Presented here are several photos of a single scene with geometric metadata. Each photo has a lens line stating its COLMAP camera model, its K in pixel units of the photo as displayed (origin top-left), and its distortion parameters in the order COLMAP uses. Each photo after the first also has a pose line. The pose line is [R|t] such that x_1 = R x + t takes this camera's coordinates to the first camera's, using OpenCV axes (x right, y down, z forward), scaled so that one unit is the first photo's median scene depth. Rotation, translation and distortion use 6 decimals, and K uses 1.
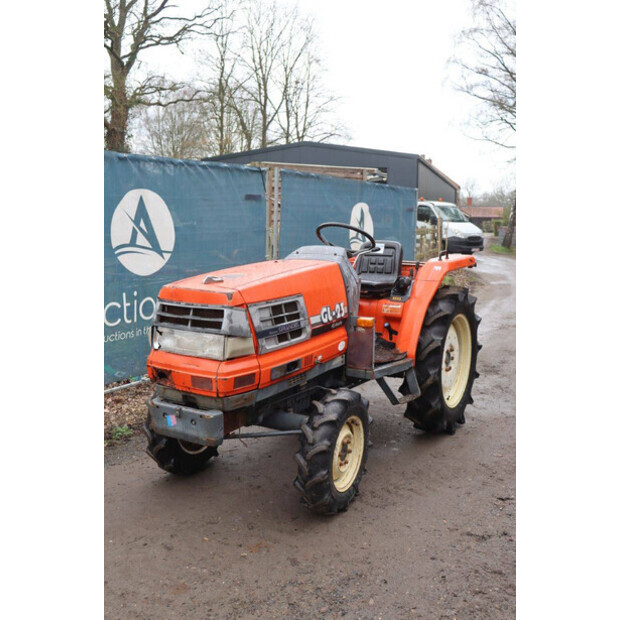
lens RADIAL K [[648.3, 0, 300.7], [0, 648.3, 313.5], [0, 0, 1]] dist [-0.042115, 0.000000]
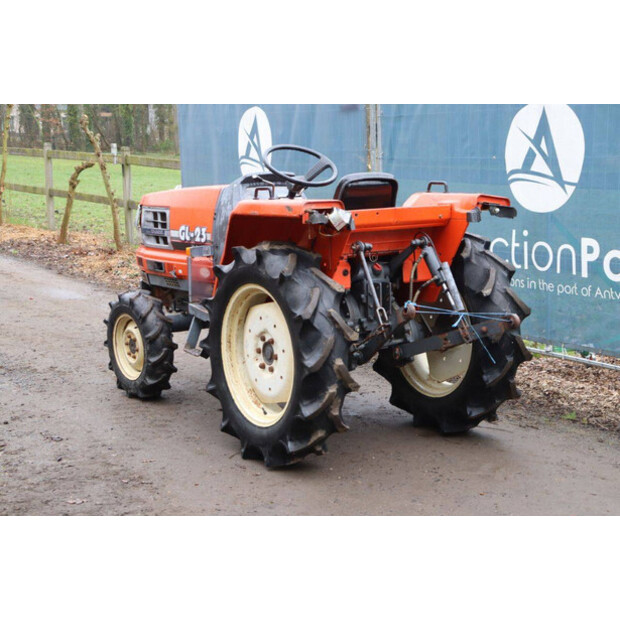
lens RADIAL K [[1107.3, 0, 313.8], [0, 1107.3, 310.1], [0, 0, 1]] dist [0.228781, 0.000000]
pose [[-0.428888, 0.134477, -0.893292, 1.717084], [-0.122570, 0.971050, 0.205031, -0.296472], [0.895004, 0.197426, -0.399989, 2.105314]]
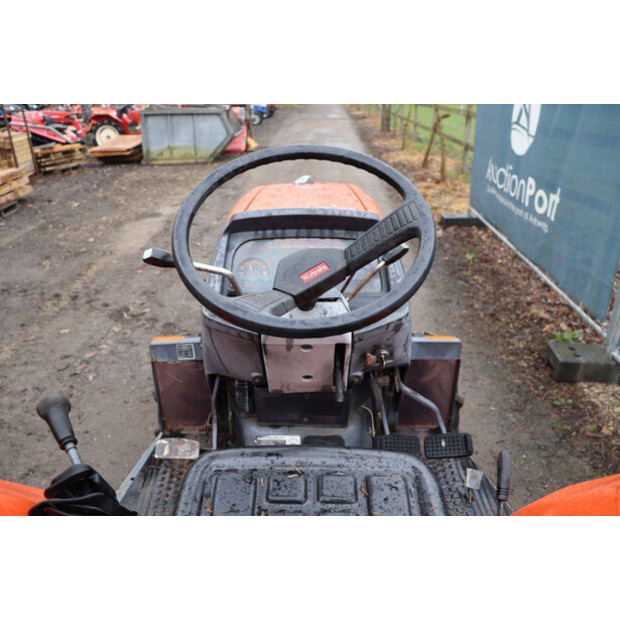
lens RADIAL K [[504.4, 0, 311.9], [0, 504.4, 313.5], [0, 0, 1]] dist [-0.142275, 0.060396]
pose [[-0.847494, 0.208482, -0.488149, 0.215500], [-0.085531, 0.853985, 0.513219, -0.240449], [0.523869, 0.476702, -0.705916, 1.512296]]
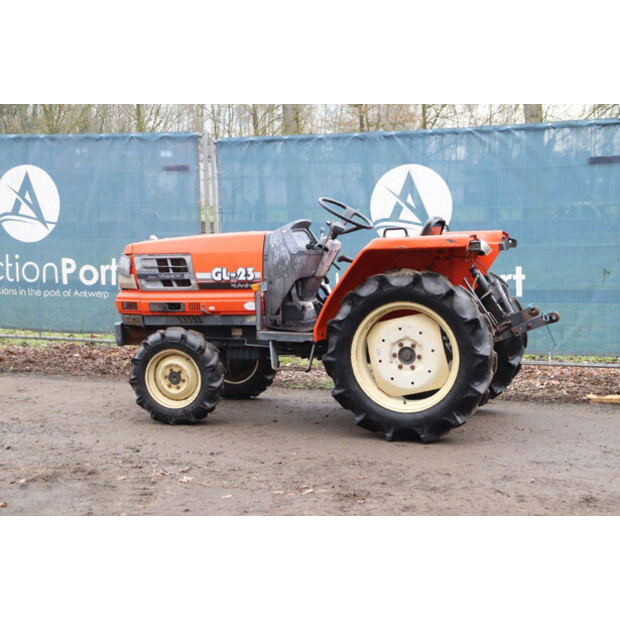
lens RADIAL K [[1154.3, 0, 315.8], [0, 1154.3, 310.1], [0, 0, 1]] dist [0.176744, 0.000000]
pose [[0.198854, 0.084881, -0.976347, 2.380426], [-0.125716, 0.990221, 0.060482, -0.092008], [0.971932, 0.110715, 0.207580, 0.798145]]
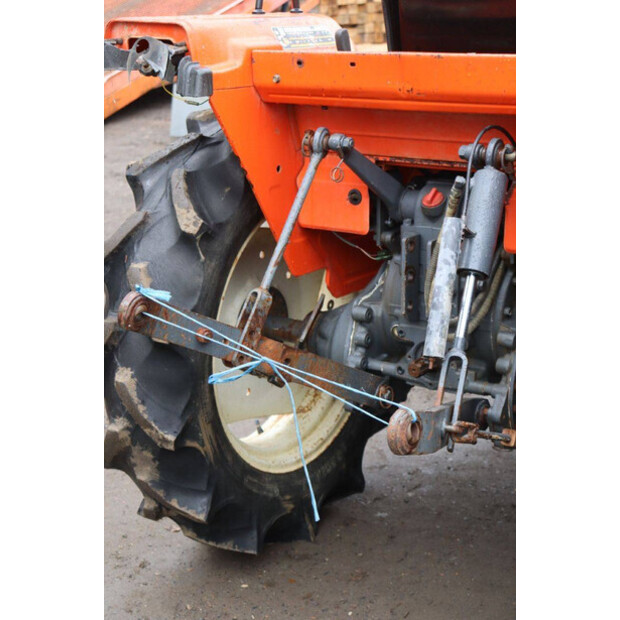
lens RADIAL K [[1185.9, 0, 310.9], [0, 1185.9, 312.1], [0, 0, 1]] dist [0.277808, 0.000000]
pose [[-0.998044, -0.000240, 0.062519, 0.230357], [0.026214, 0.906243, 0.421945, -0.279466], [-0.056759, 0.422758, -0.904463, 2.211749]]
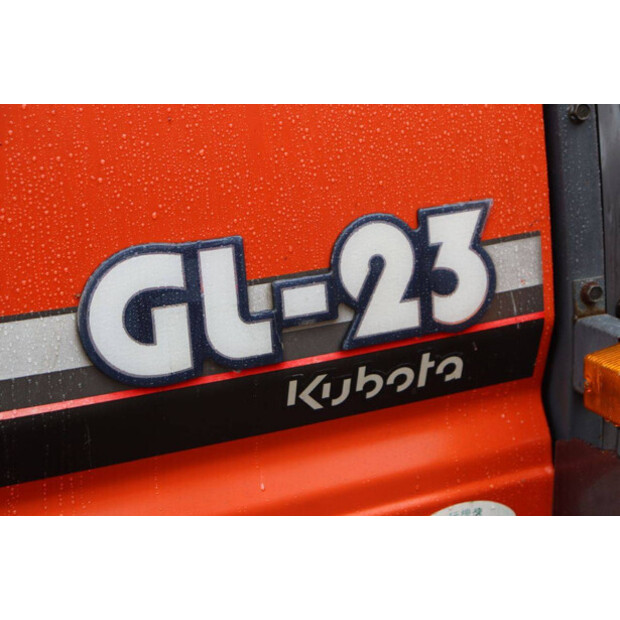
lens RADIAL K [[1426.9, 0, 311.1], [0, 1426.9, 309.3], [0, 0, 1]] dist [0.332042, 0.000000]
pose [[0.773154, 0.160133, -0.613670, 0.244137], [-0.055563, 0.980982, 0.185977, -0.054545], [0.631780, -0.109691, 0.767347, 0.881375]]
